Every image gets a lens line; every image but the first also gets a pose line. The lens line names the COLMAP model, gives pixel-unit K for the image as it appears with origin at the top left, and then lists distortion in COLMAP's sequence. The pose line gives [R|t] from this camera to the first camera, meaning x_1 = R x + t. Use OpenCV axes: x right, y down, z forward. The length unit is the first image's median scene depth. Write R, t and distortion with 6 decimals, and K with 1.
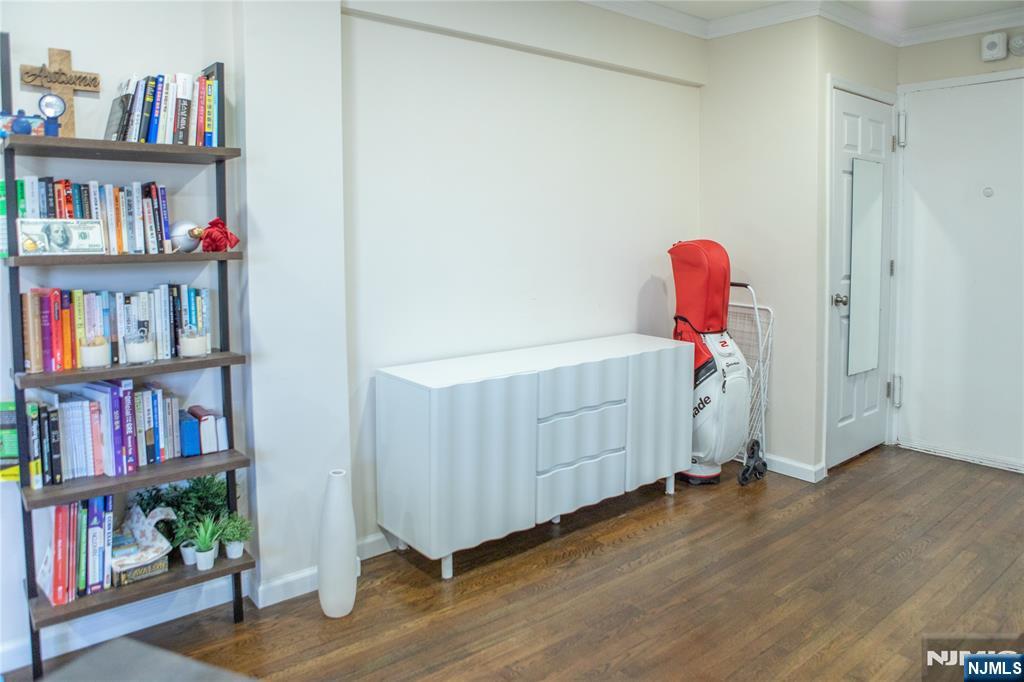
lens RADIAL K [[701.8, 0, 458.0], [0, 701.8, 258.3], [0, 0, 1]] dist [-0.085703, 0.046558]
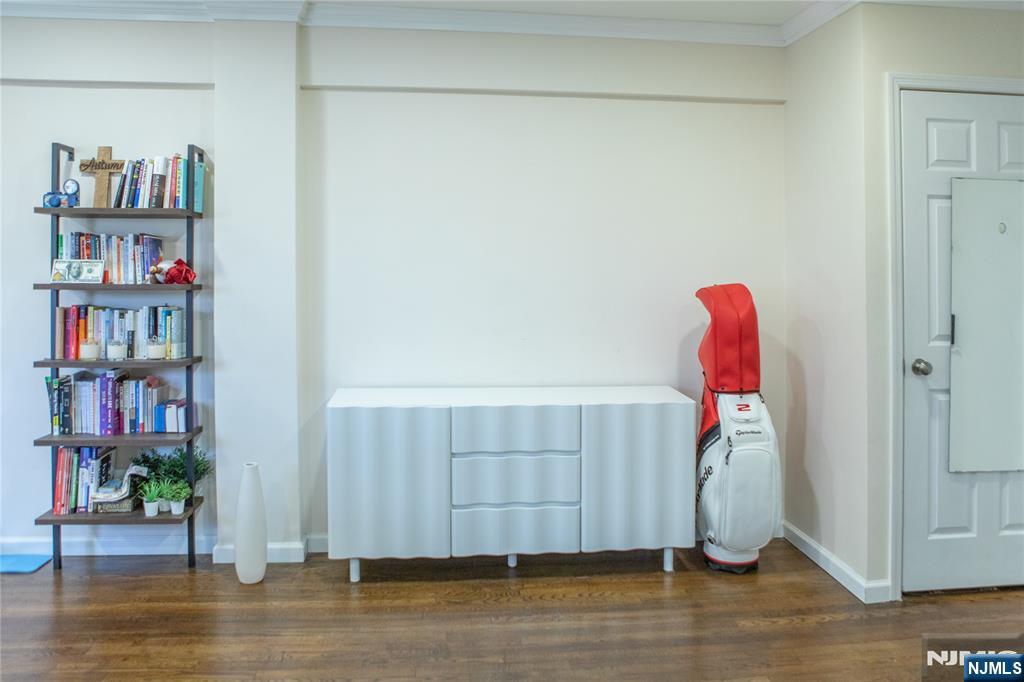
lens RADIAL K [[701.8, 0, 458.0], [0, 701.8, 258.3], [0, 0, 1]] dist [-0.085703, 0.046558]
pose [[0.841980, 0.002316, -0.539503, 0.849324], [-0.030047, 0.998640, -0.042605, -0.018170], [0.538671, 0.052083, 0.840905, 0.150358]]
